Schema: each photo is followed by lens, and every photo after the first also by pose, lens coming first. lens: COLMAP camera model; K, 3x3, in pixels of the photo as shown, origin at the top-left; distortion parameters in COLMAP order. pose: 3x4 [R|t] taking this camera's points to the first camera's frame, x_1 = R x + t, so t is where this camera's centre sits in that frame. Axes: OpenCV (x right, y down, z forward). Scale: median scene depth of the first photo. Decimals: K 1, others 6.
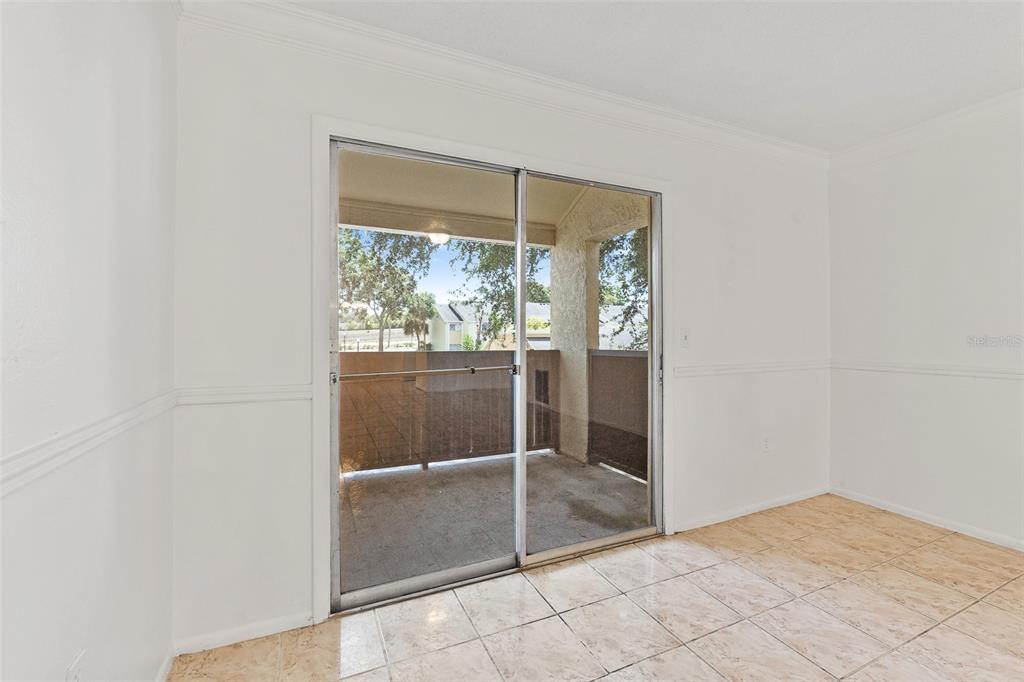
lens RADIAL K [[440.6, 0, 512.1], [0, 440.6, 332.2], [0, 0, 1]] dist [0.026091, -0.000026]
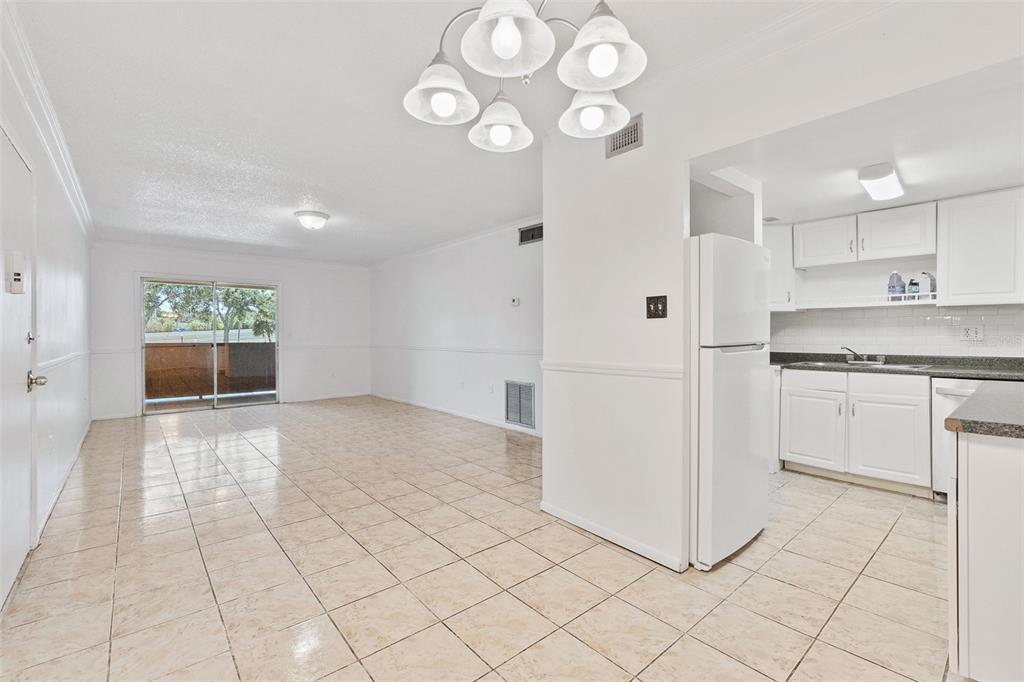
lens RADIAL K [[445.5, 0, 510.0], [0, 445.5, 338.2], [0, 0, 1]] dist [-0.002970, -0.000480]
pose [[0.965182, 0.000840, 0.261578, 0.641396], [-0.003486, 0.999947, 0.009654, -0.000342], [-0.261556, -0.010230, 0.965134, -1.358492]]
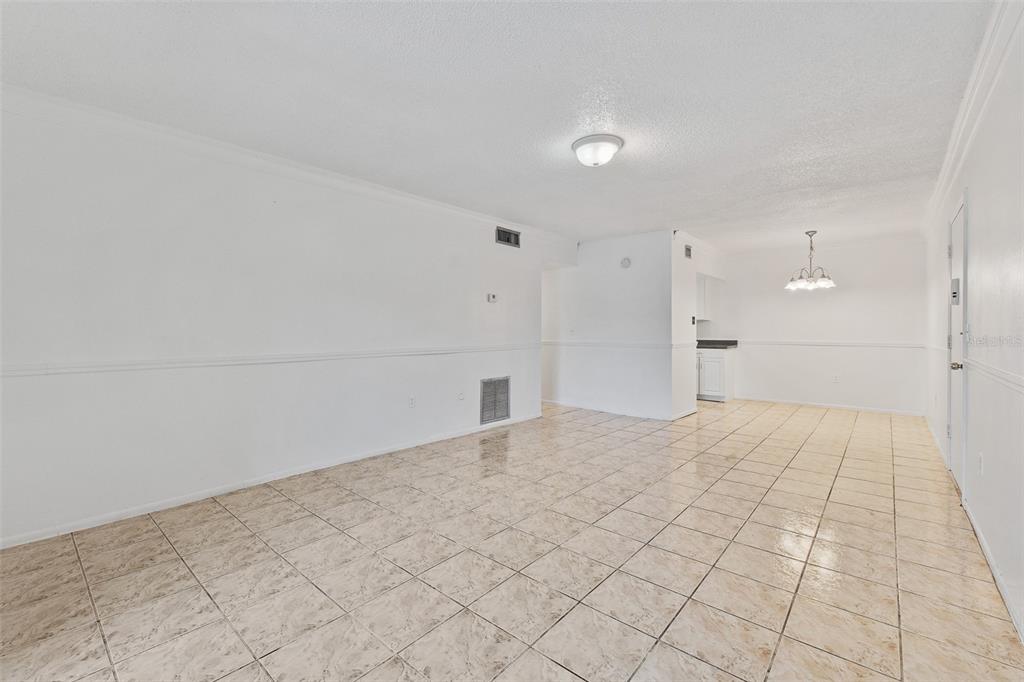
lens RADIAL K [[430.5, 0, 512.0], [0, 430.5, 341.0], [0, 0, 1]] dist [-0.010882, -0.000774]
pose [[-0.404455, -0.018423, 0.914372, -0.271200], [-0.003988, 0.999823, 0.018380, 0.007413], [-0.914549, 0.003788, -0.404457, 0.579091]]
